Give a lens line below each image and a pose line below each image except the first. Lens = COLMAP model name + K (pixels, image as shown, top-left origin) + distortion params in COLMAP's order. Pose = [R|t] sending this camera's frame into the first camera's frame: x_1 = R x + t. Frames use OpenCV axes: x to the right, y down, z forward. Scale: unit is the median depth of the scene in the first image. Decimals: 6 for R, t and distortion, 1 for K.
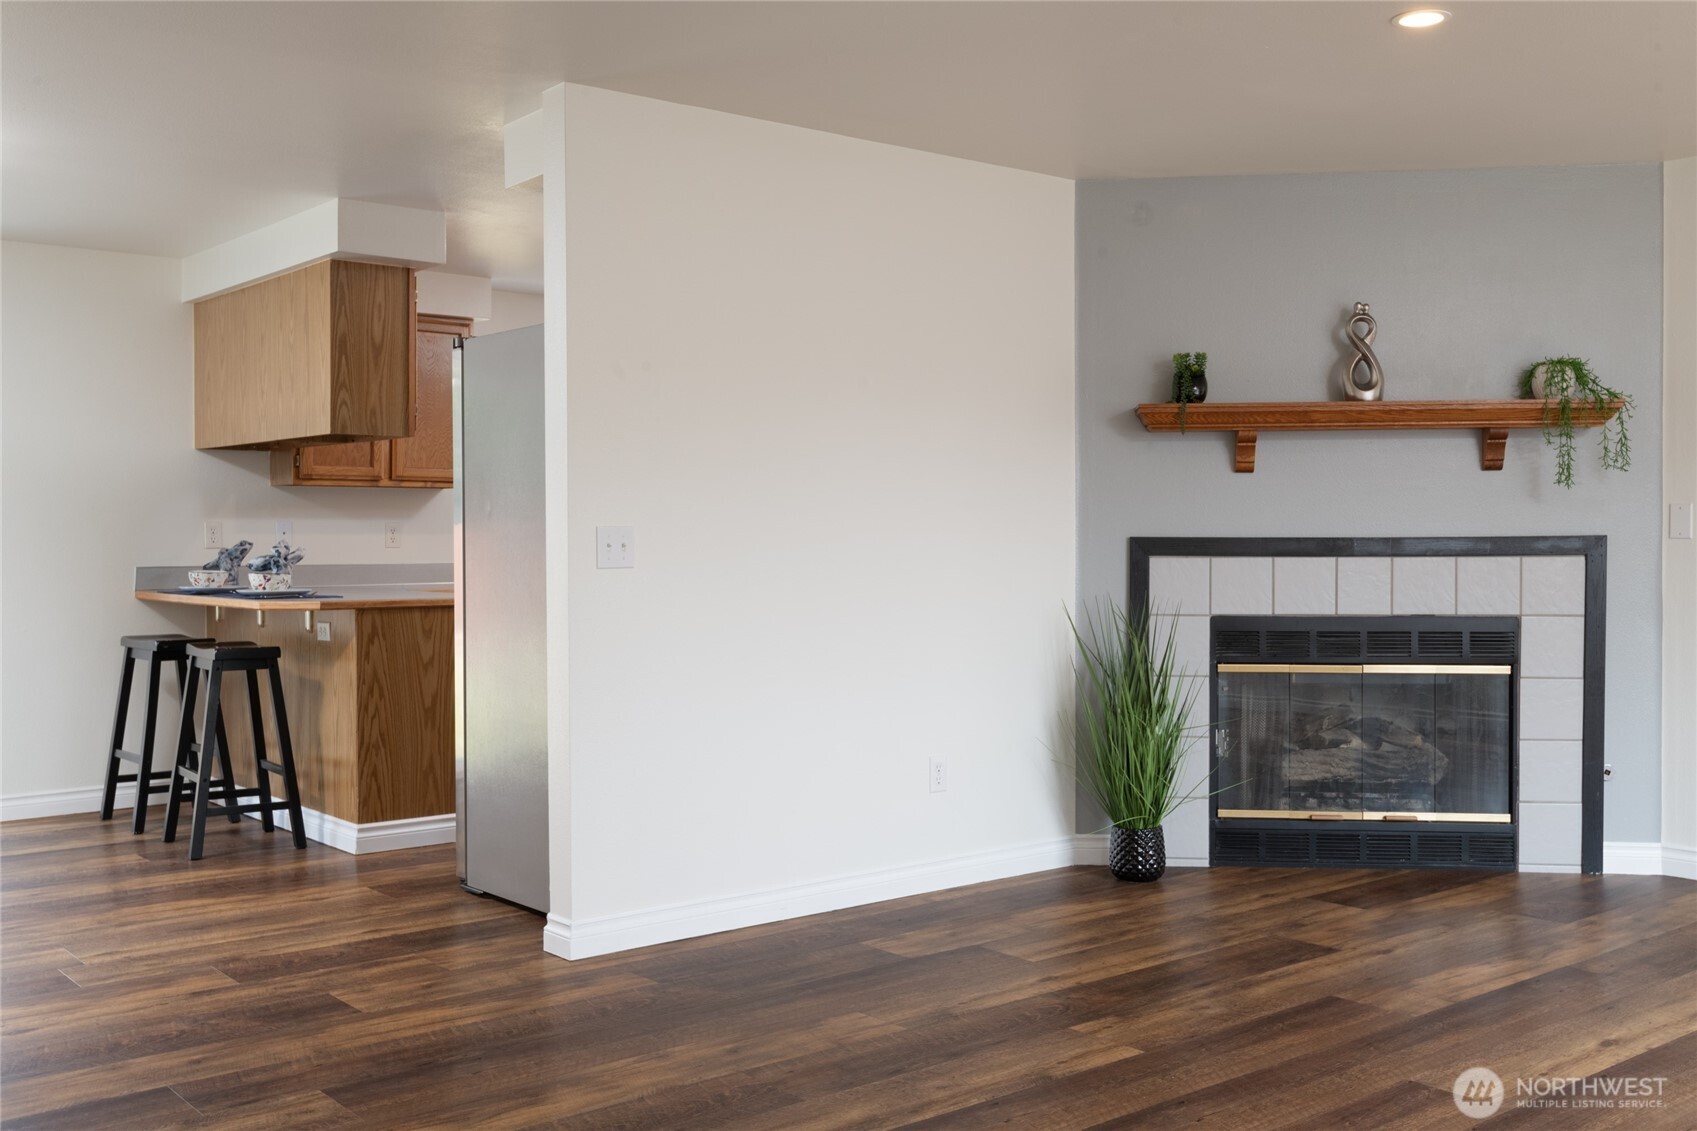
lens RADIAL K [[1648.1, 0, 853.4], [0, 1648.1, 538.5], [0, 0, 1]] dist [0.017189, -0.001625]
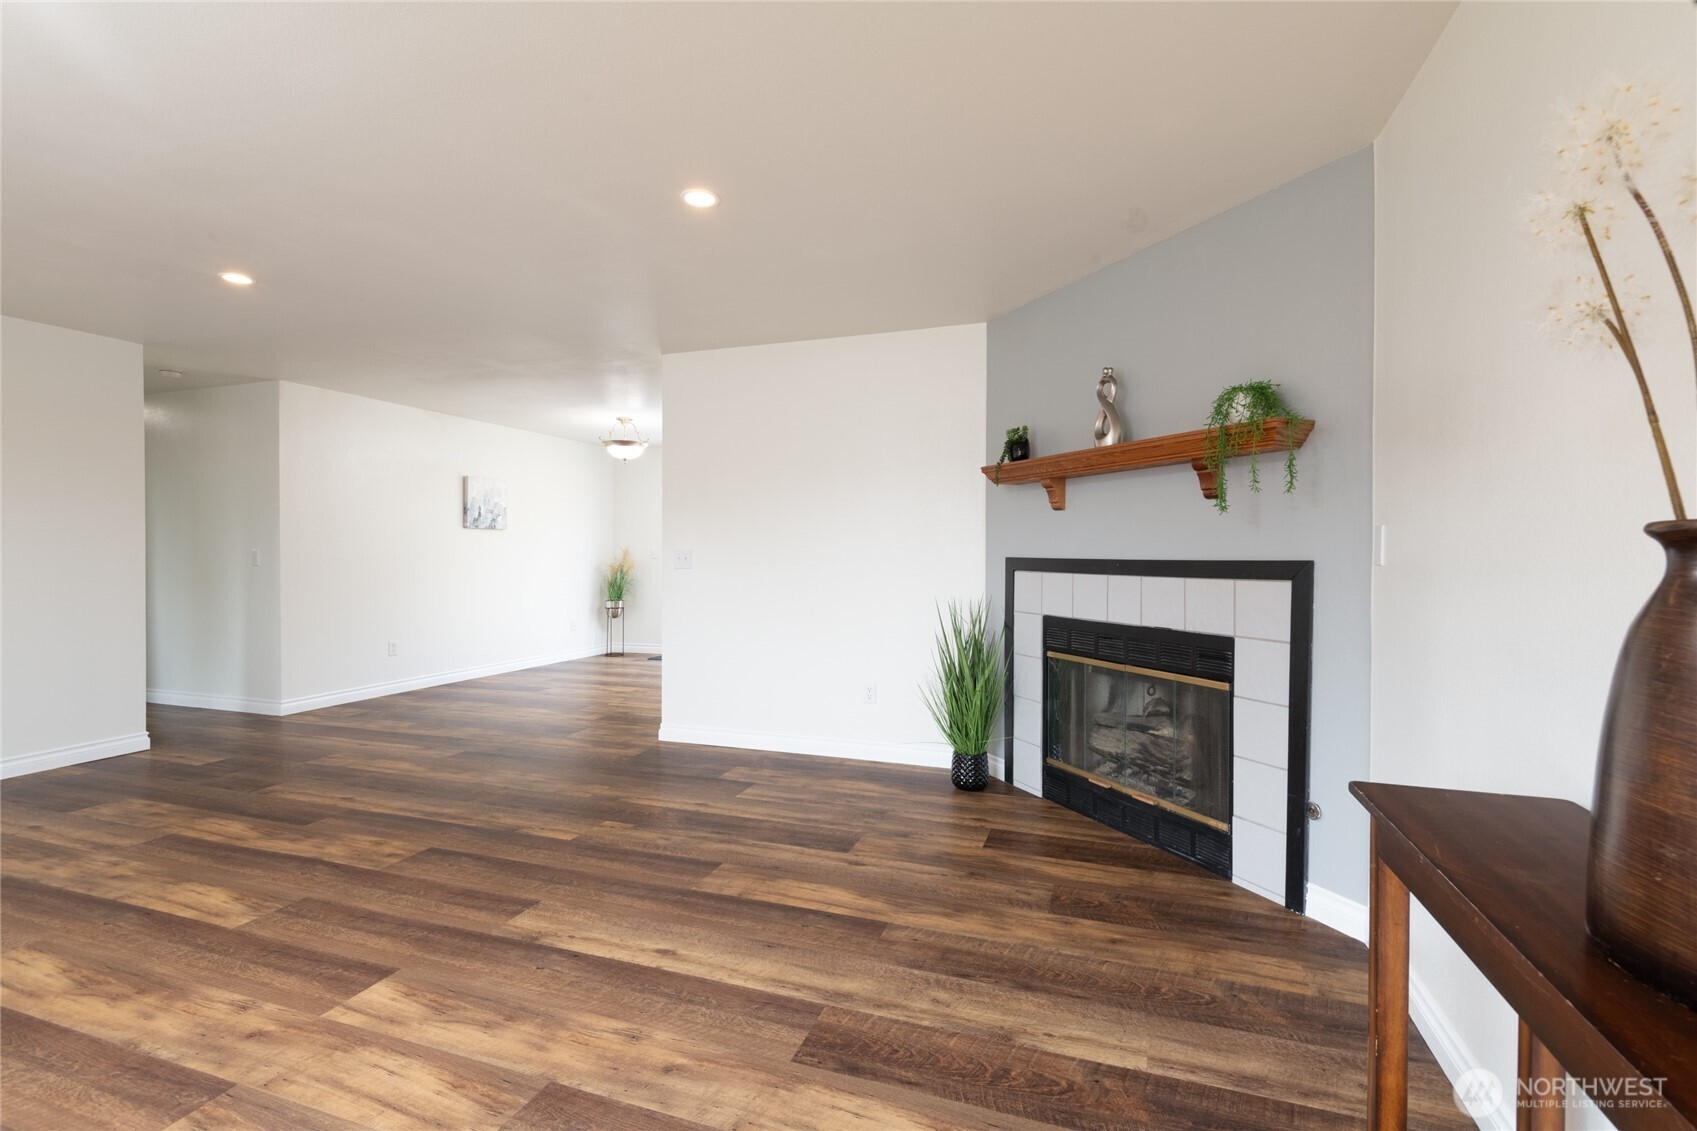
lens RADIAL K [[764.6, 0, 848.2], [0, 764.6, 559.3], [0, 0, 1]] dist [0.029265, -0.018048]
pose [[0.519059, 0.012358, -0.854649, 0.691728], [-0.006270, 0.999924, 0.010650, -0.005565], [0.854715, -0.000170, 0.519097, 0.539739]]
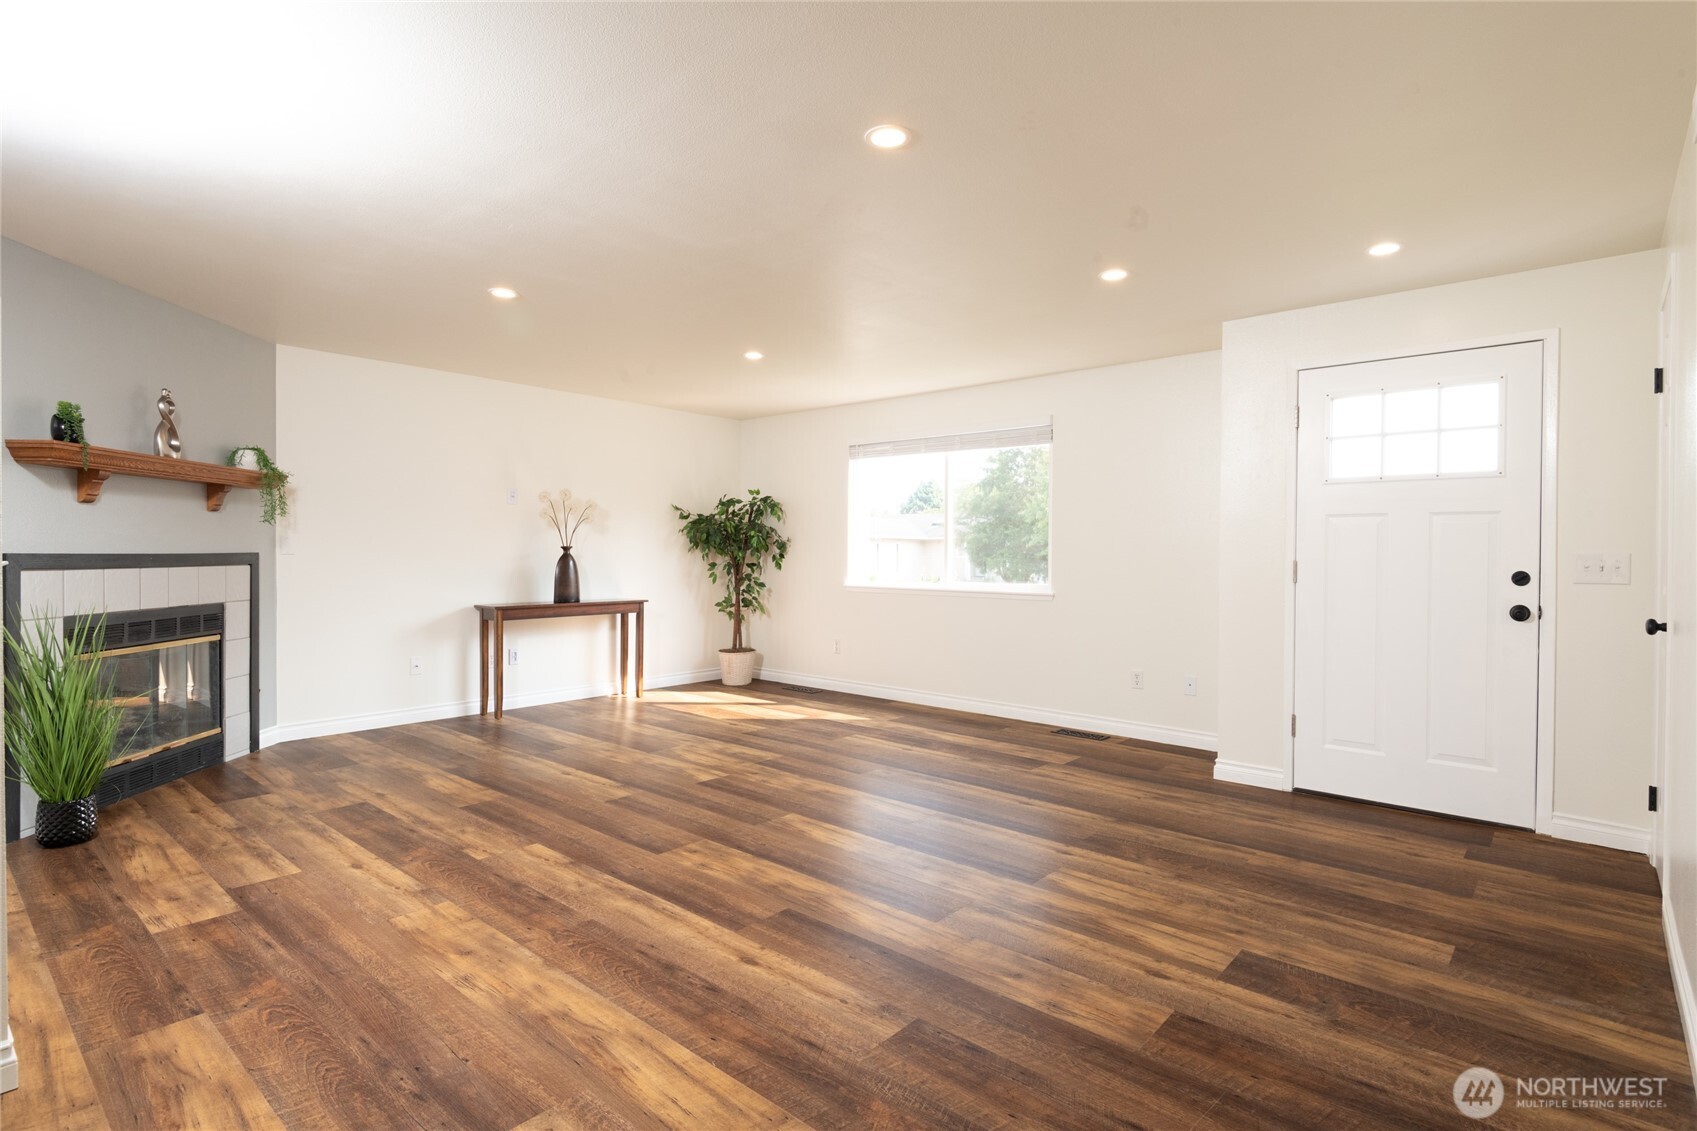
lens RADIAL K [[846.2, 0, 854.3], [0, 846.2, 560.1], [0, 0, 1]] dist [-0.001888, -0.002066]
pose [[-0.168982, -0.008722, 0.985580, -0.509870], [-0.000058, 0.999961, 0.008840, -0.001904], [-0.985619, 0.001437, -0.168976, 0.535730]]
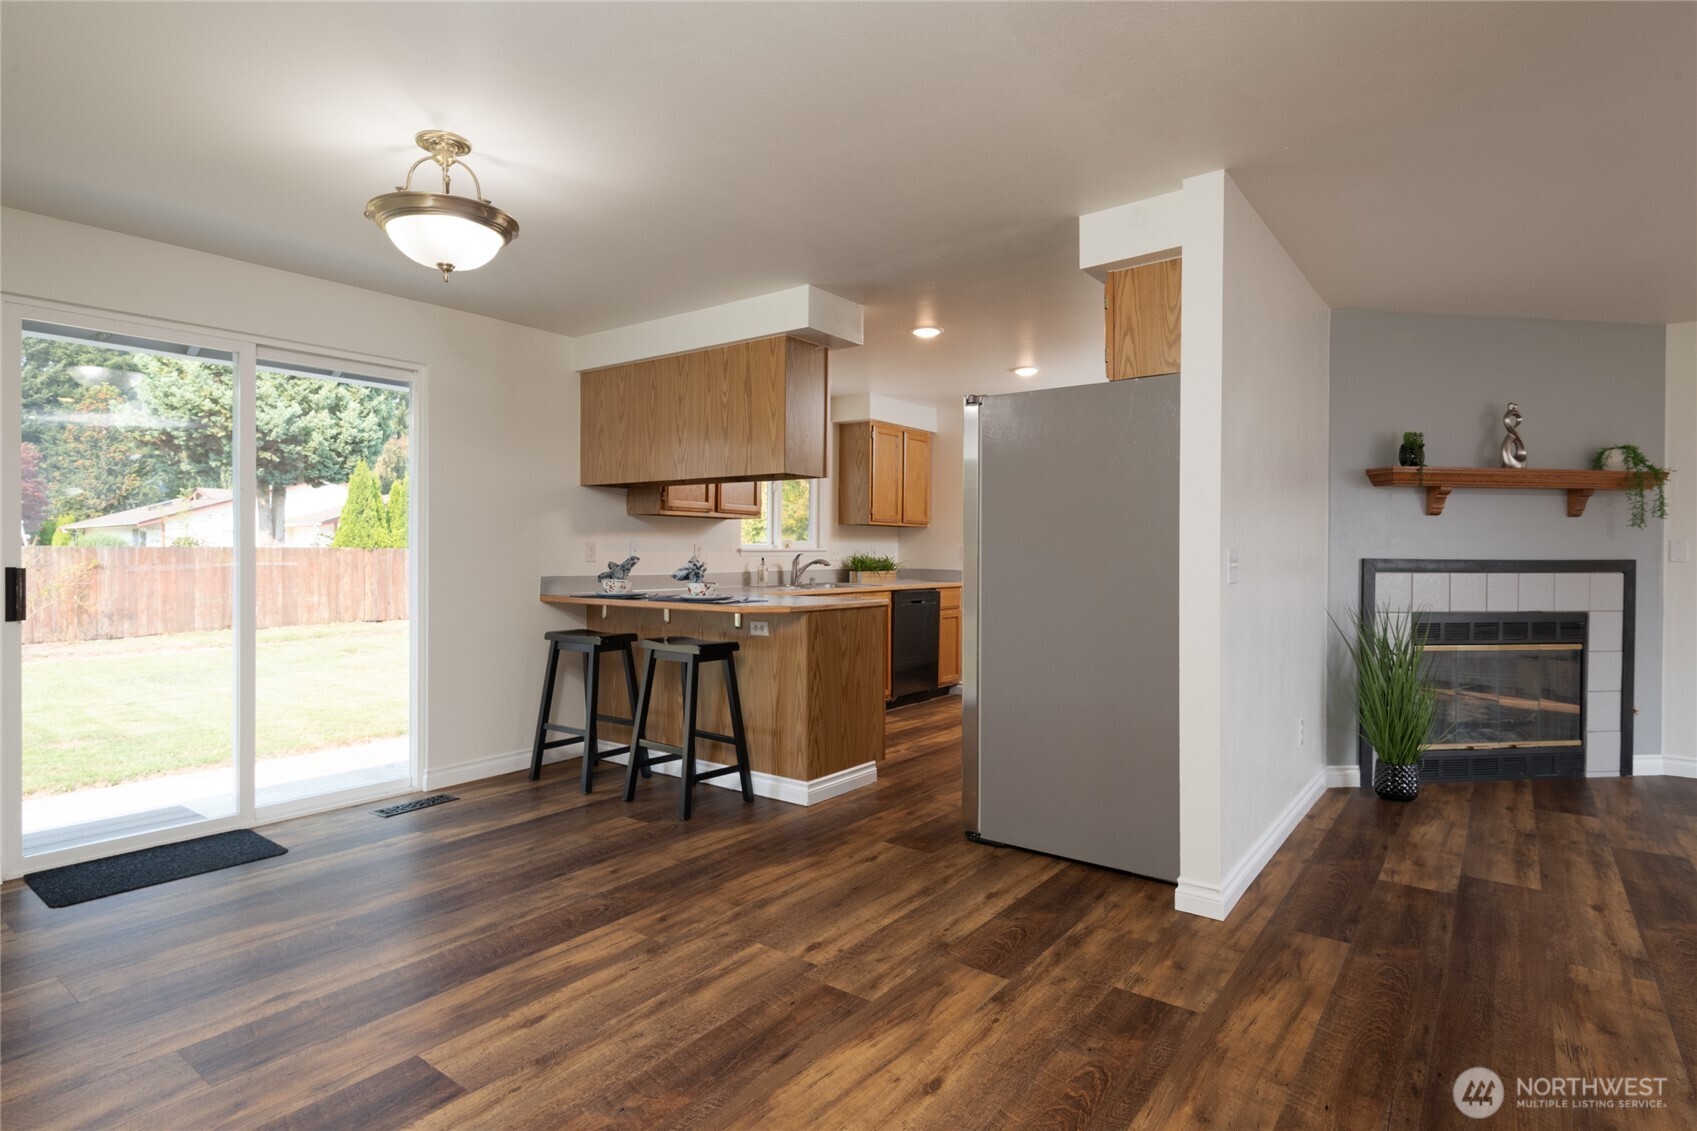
lens RADIAL K [[874.5, 0, 846.5], [0, 874.5, 555.4], [0, 0, 1]] dist [0.010957, -0.012628]
pose [[0.972297, 0.006535, 0.233657, -0.462021], [-0.006936, 0.999976, 0.000897, -0.001495], [-0.233646, -0.002493, 0.972319, 0.367191]]
